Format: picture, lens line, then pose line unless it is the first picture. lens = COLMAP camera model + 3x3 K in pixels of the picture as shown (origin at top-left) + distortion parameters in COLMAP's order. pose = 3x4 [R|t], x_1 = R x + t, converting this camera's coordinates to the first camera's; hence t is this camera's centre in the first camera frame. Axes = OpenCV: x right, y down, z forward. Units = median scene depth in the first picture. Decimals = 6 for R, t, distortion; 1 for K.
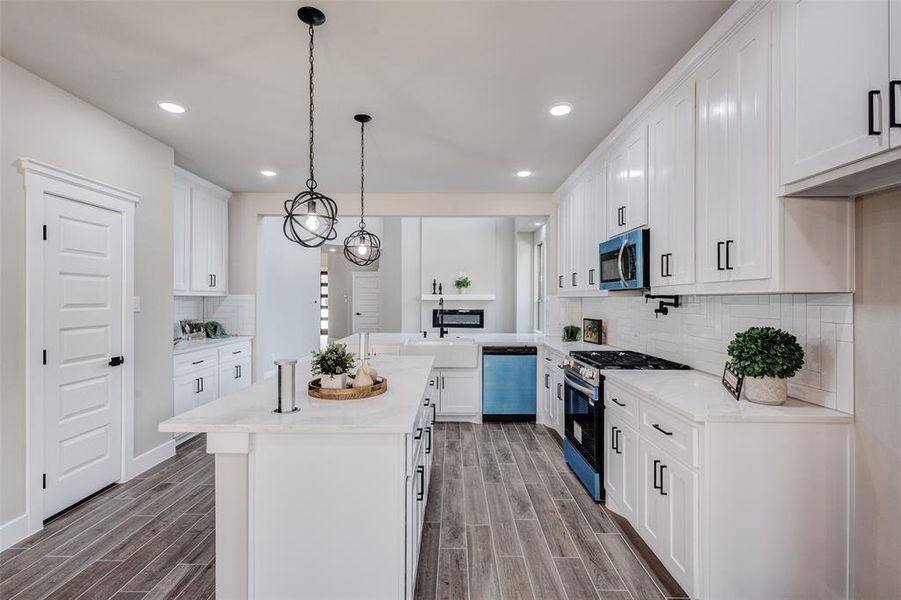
lens RADIAL K [[415.9, 0, 450.3], [0, 415.9, 300.2], [0, 0, 1]] dist [0.009085, -0.004009]
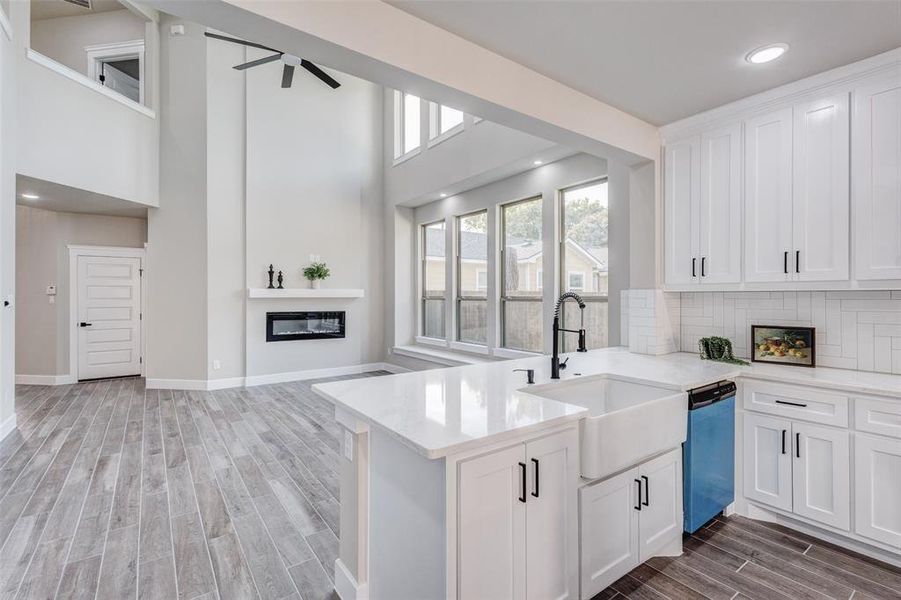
lens RADIAL K [[415.9, 0, 451.1], [0, 415.9, 295.1], [0, 0, 1]] dist [0.009085, -0.004009]
pose [[0.806424, -0.002999, 0.591330, -0.616438], [0.005253, 0.999984, -0.002092, -0.005143], [-0.591314, 0.004793, 0.806427, 1.105527]]
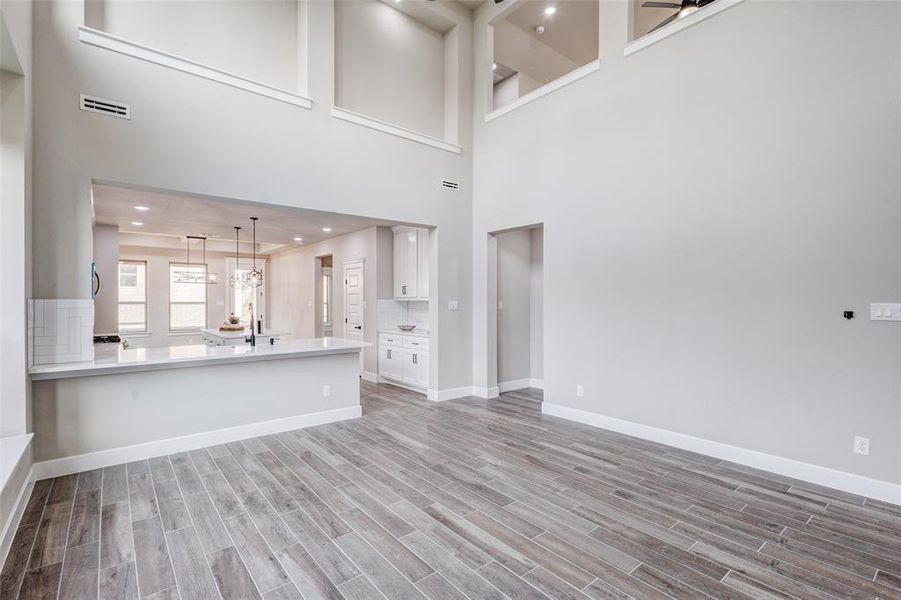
lens RADIAL K [[415.9, 0, 452.0], [0, 415.9, 305.0], [0, 0, 1]] dist [0.009085, -0.004009]
pose [[-0.765109, 0.005865, -0.643874, 0.371890], [-0.003070, 0.999914, 0.012756, -0.022055], [0.643894, 0.011737, -0.765025, 3.151999]]
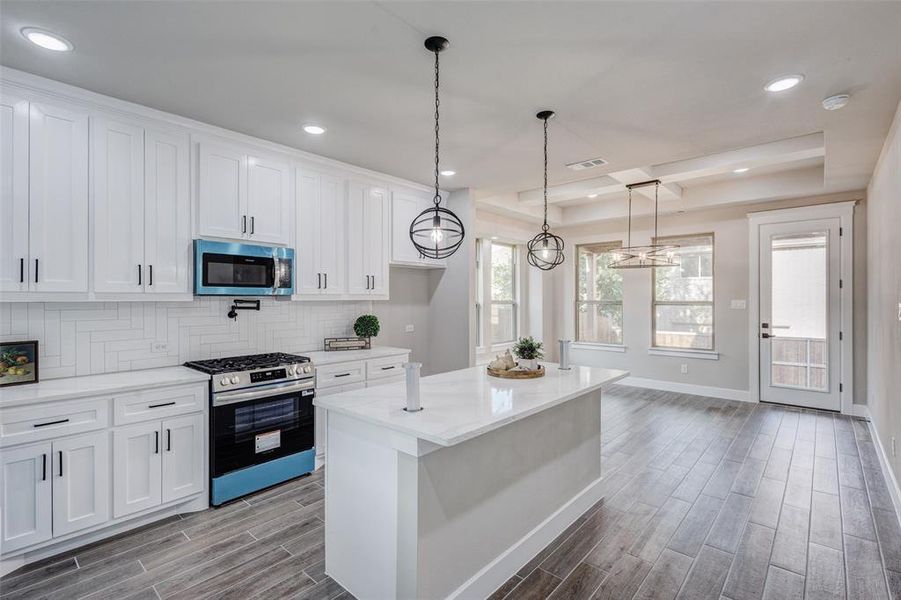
lens RADIAL K [[415.9, 0, 451.9], [0, 415.9, 298.9], [0, 0, 1]] dist [0.009085, -0.004009]
pose [[-0.751566, -0.001379, 0.659657, -0.651989], [0.001575, 0.999991, 0.003886, -0.019107], [-0.659657, 0.003959, -0.751557, 1.434277]]
